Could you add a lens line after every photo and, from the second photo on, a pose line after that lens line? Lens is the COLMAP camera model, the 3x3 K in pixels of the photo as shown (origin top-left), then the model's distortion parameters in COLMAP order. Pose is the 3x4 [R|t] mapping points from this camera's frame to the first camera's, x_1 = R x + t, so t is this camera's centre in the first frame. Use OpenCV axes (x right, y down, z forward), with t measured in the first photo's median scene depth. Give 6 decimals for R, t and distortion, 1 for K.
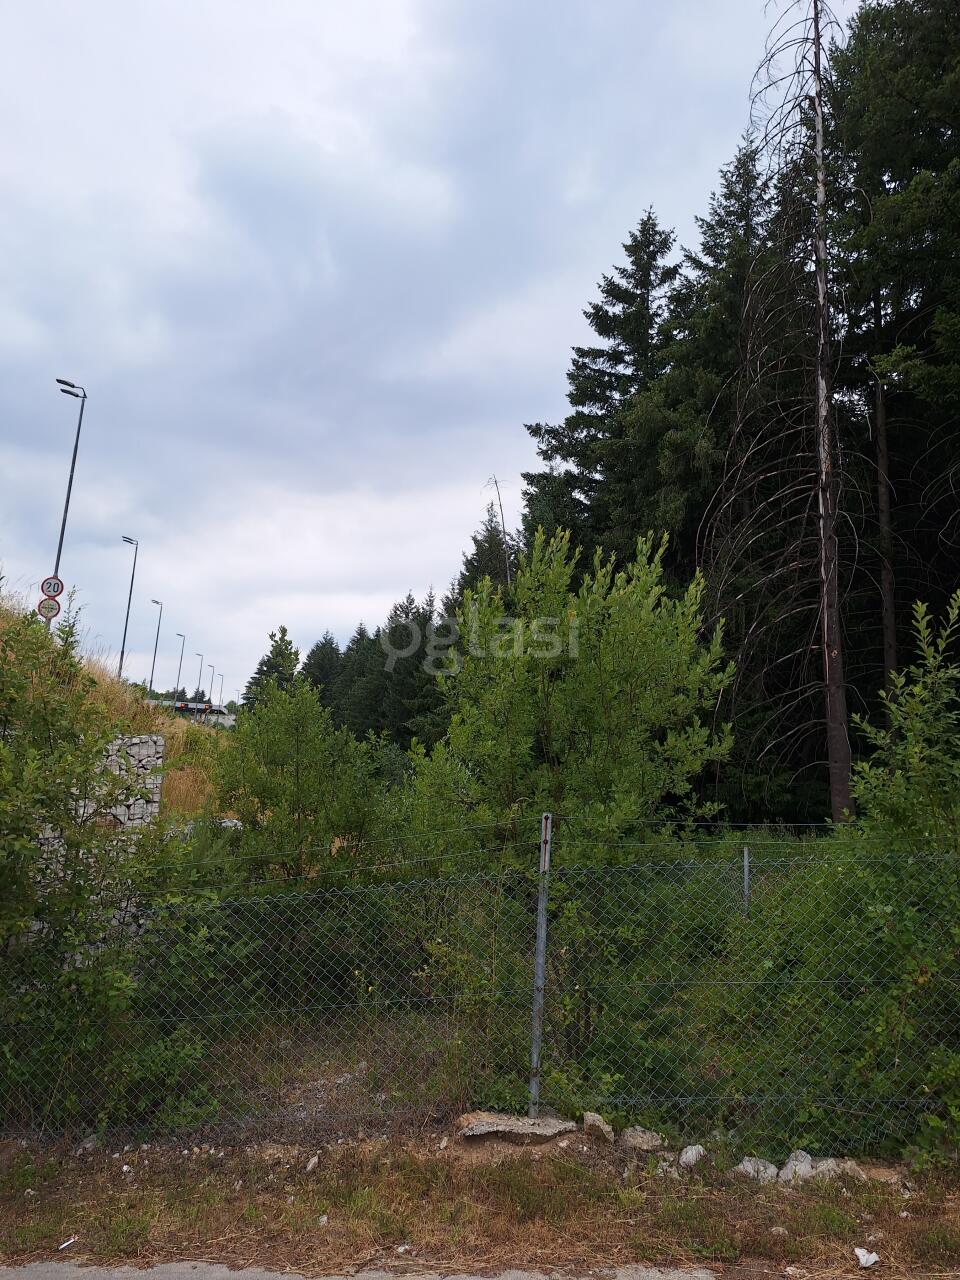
lens RADIAL K [[860.4, 0, 436.0], [0, 860.4, 623.2], [0, 0, 1]] dist [-0.034266, -0.003406]
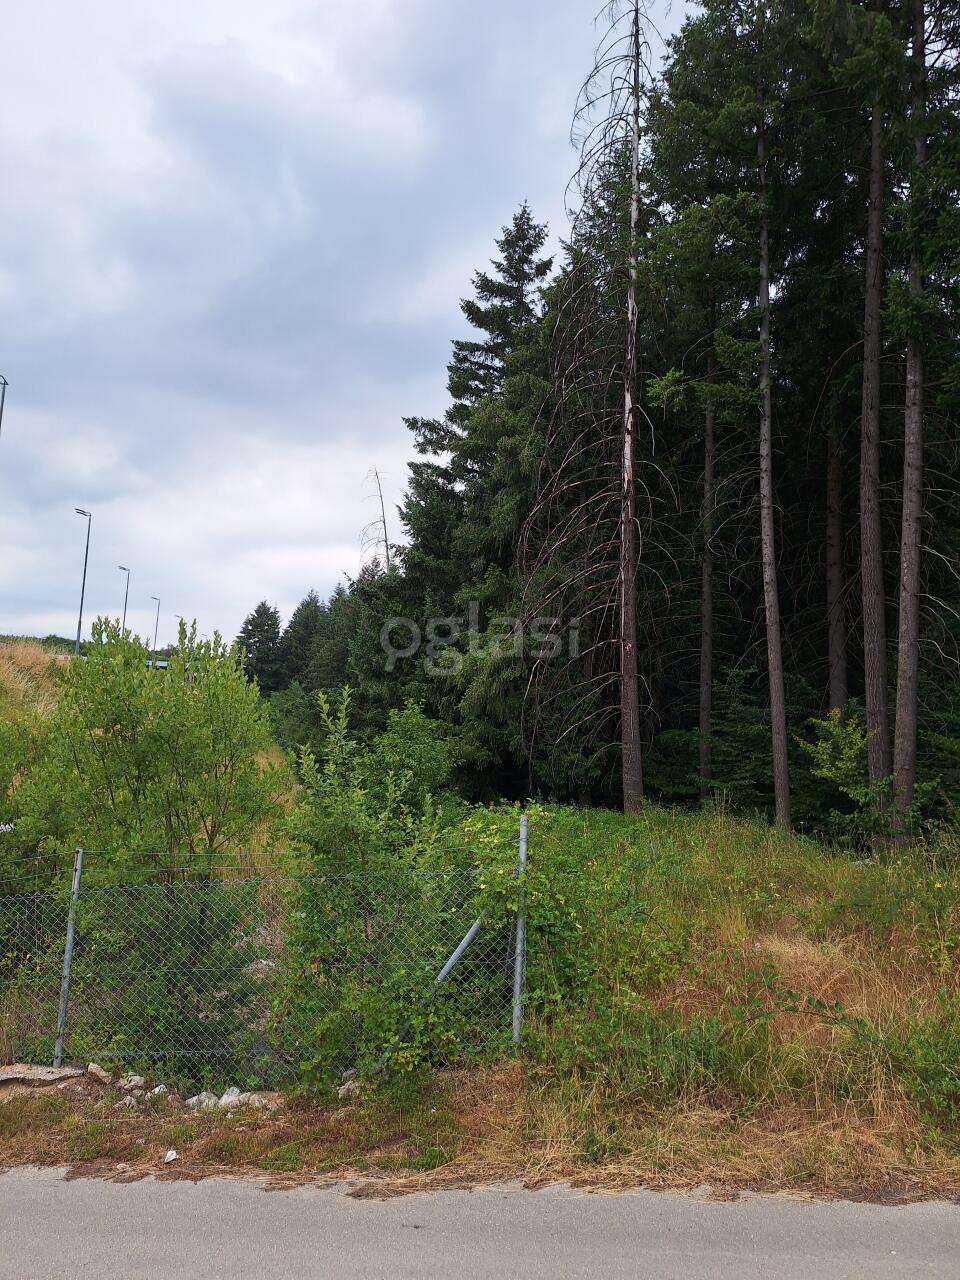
lens RADIAL K [[857.5, 0, 480.0], [0, 857.5, 640.0], [0, 0, 1]] dist [-0.006054, -0.027891]
pose [[0.998188, -0.016002, 0.058009, 0.130708], [0.011729, 0.997243, 0.073276, -0.036354], [-0.059022, -0.072463, 0.995623, -0.064800]]
